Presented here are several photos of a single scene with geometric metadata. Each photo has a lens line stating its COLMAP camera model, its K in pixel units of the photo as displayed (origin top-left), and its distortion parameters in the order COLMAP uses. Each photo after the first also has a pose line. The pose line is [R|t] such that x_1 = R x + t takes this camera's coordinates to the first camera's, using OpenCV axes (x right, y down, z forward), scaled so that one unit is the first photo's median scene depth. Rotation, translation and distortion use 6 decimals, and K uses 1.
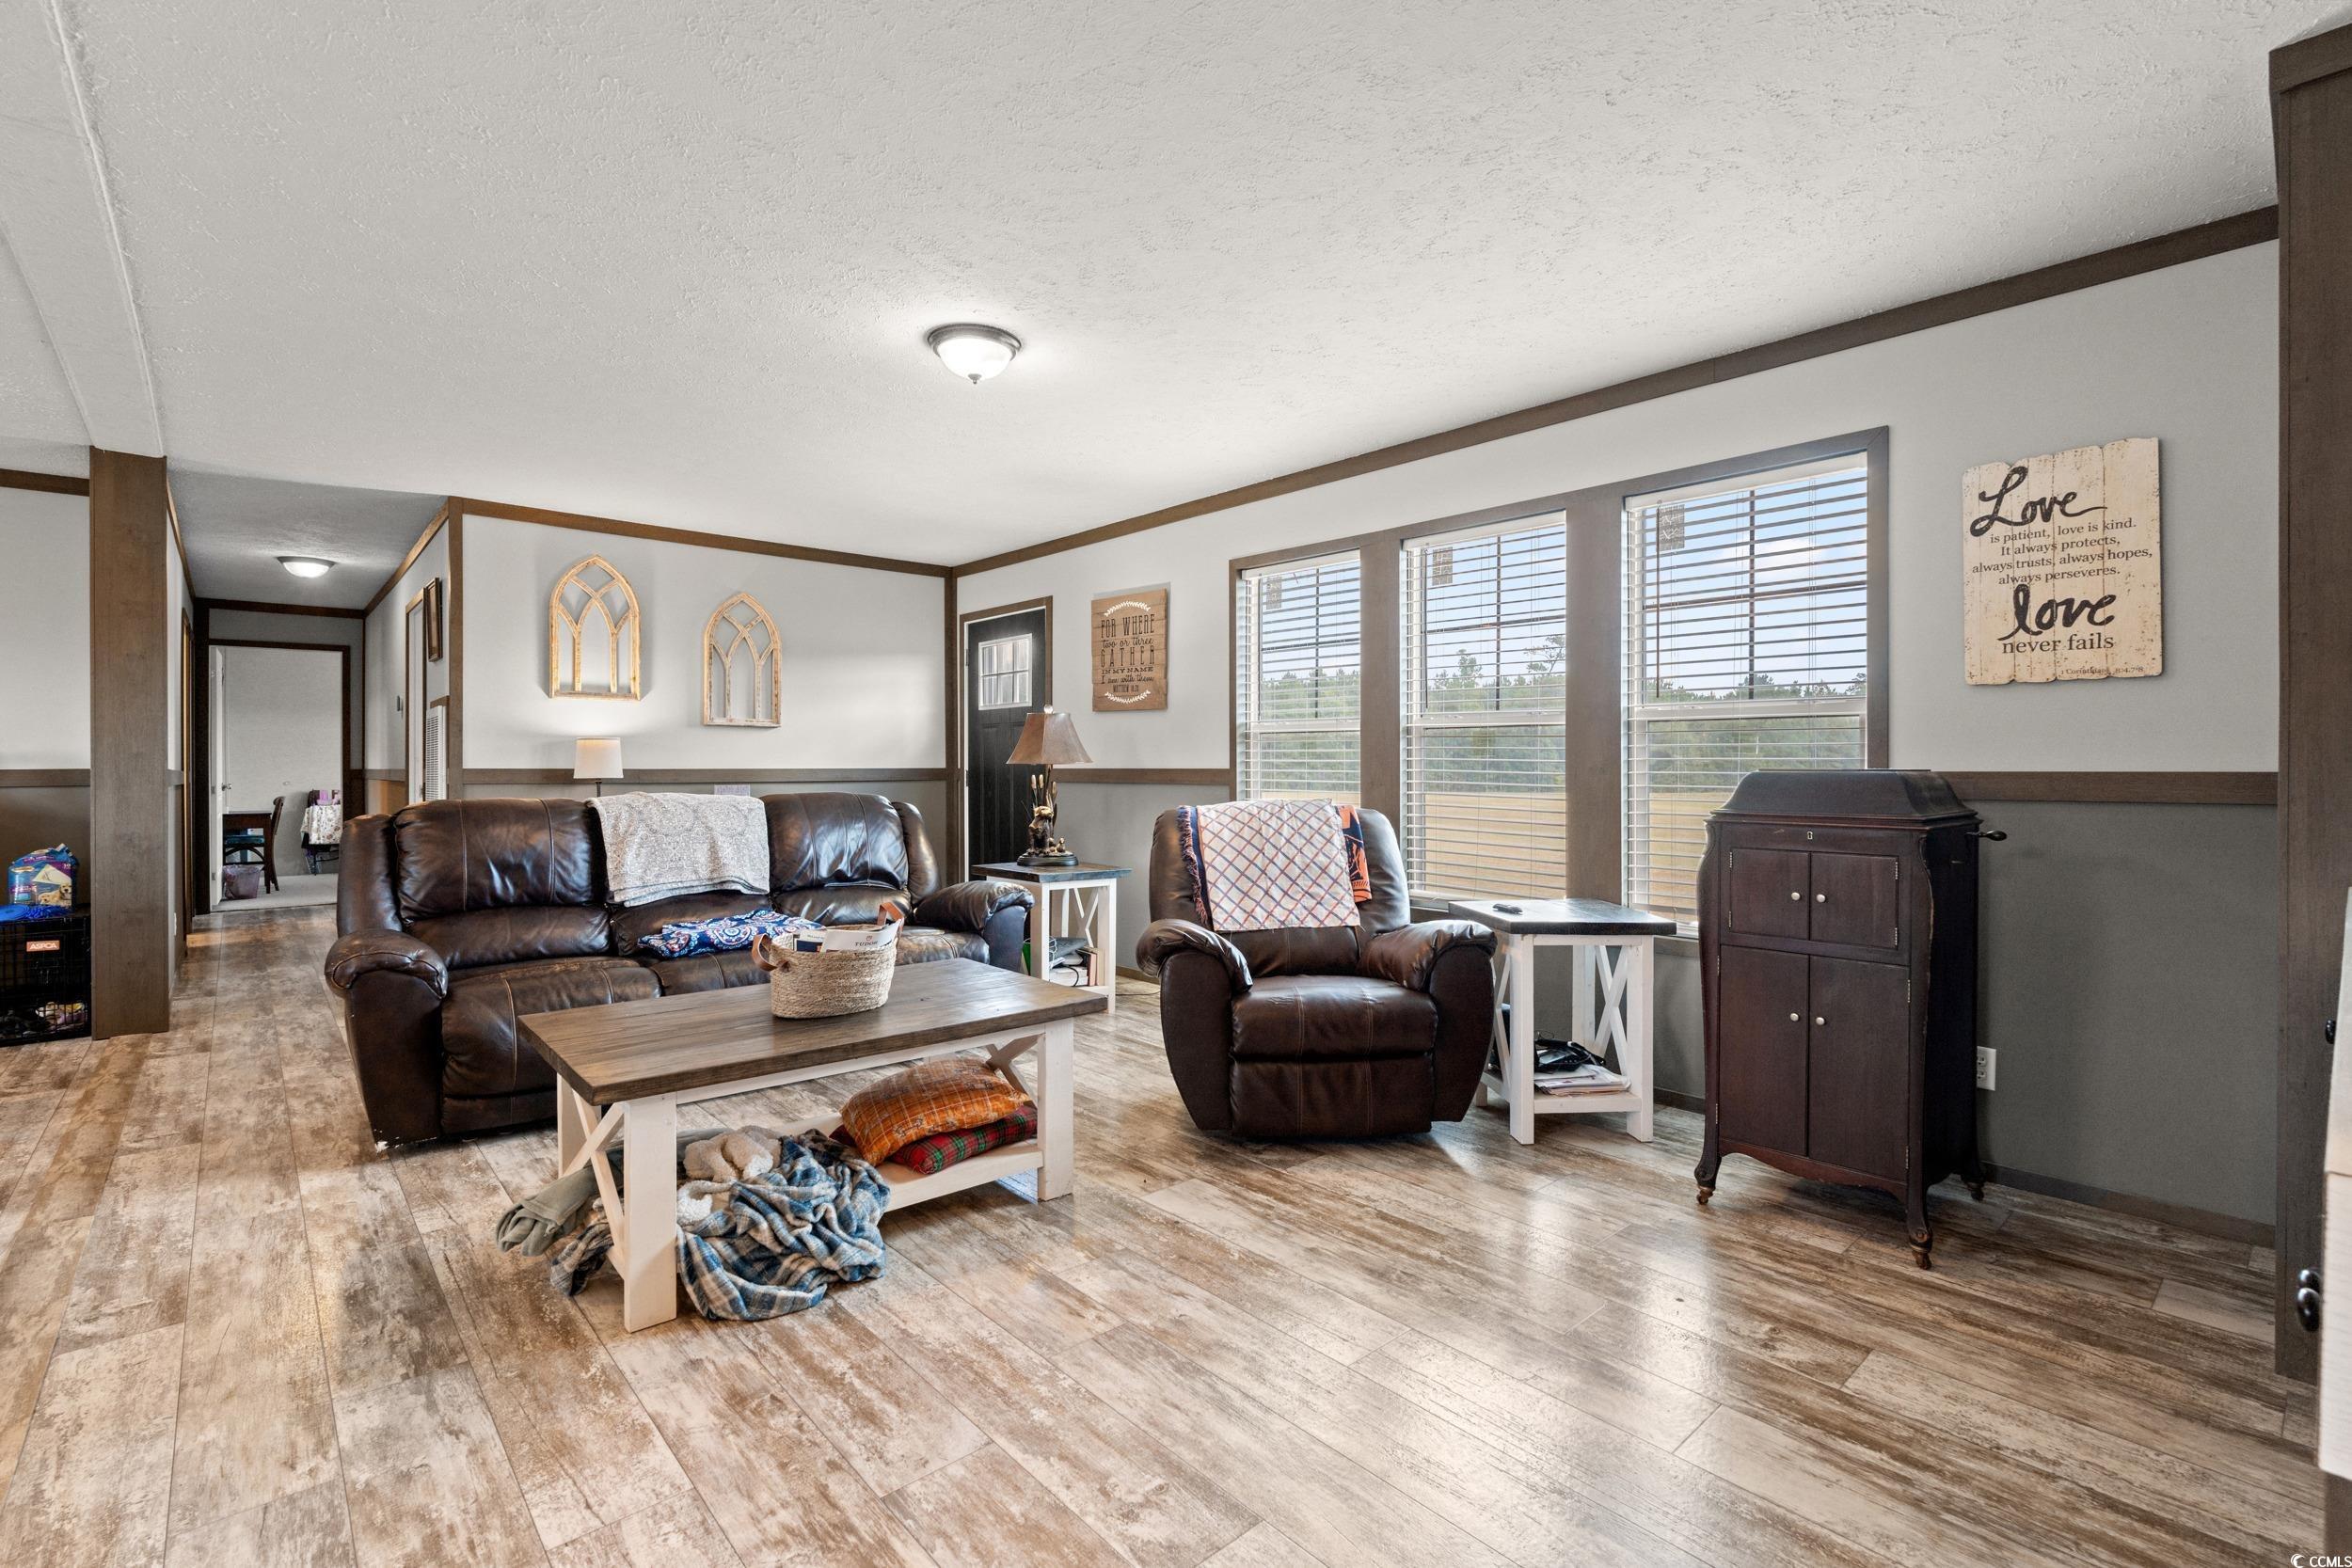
lens RADIAL K [[1070.6, 0, 1178.1], [0, 1070.6, 774.4], [0, 0, 1]] dist [0.000585, -0.000431]
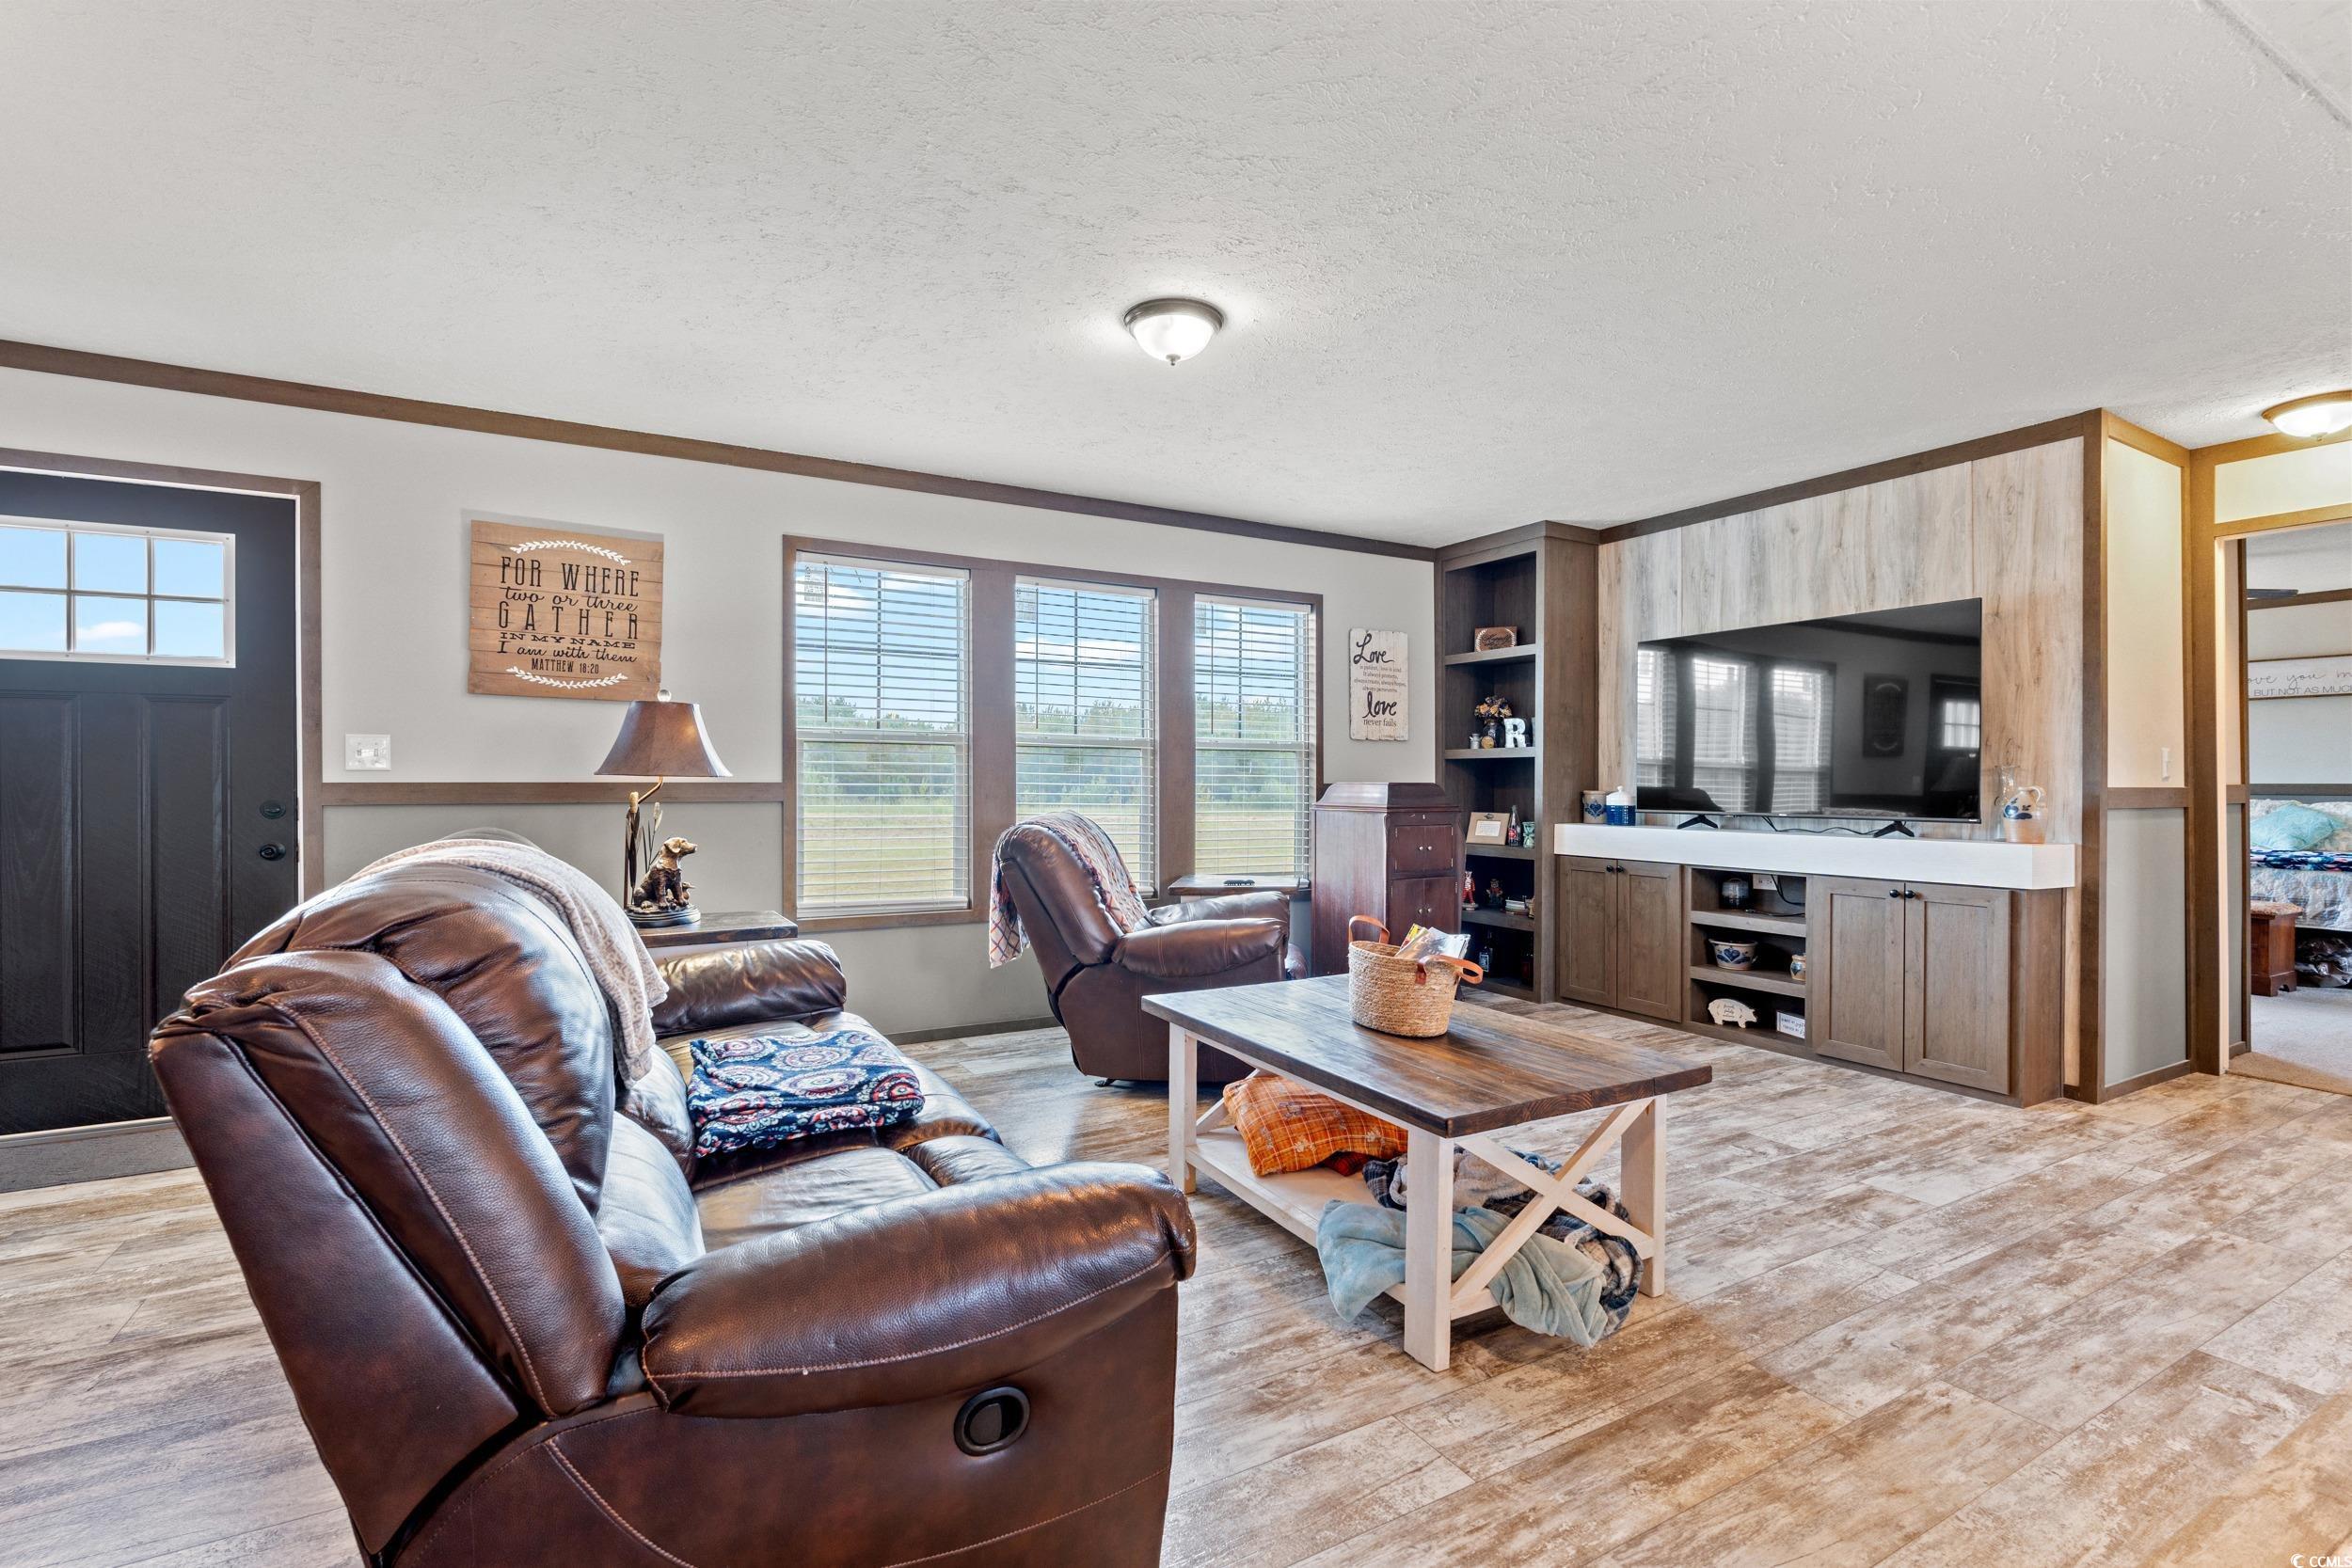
lens RADIAL K [[1070.6, 0, 1162.9], [0, 1070.6, 783.5], [0, 0, 1]] dist [0.000585, -0.000431]
pose [[0.204305, -0.003545, 0.978901, -0.986822], [0.005365, 0.999982, 0.002501, -0.007084], [-0.978893, 0.004740, 0.204321, 0.741547]]
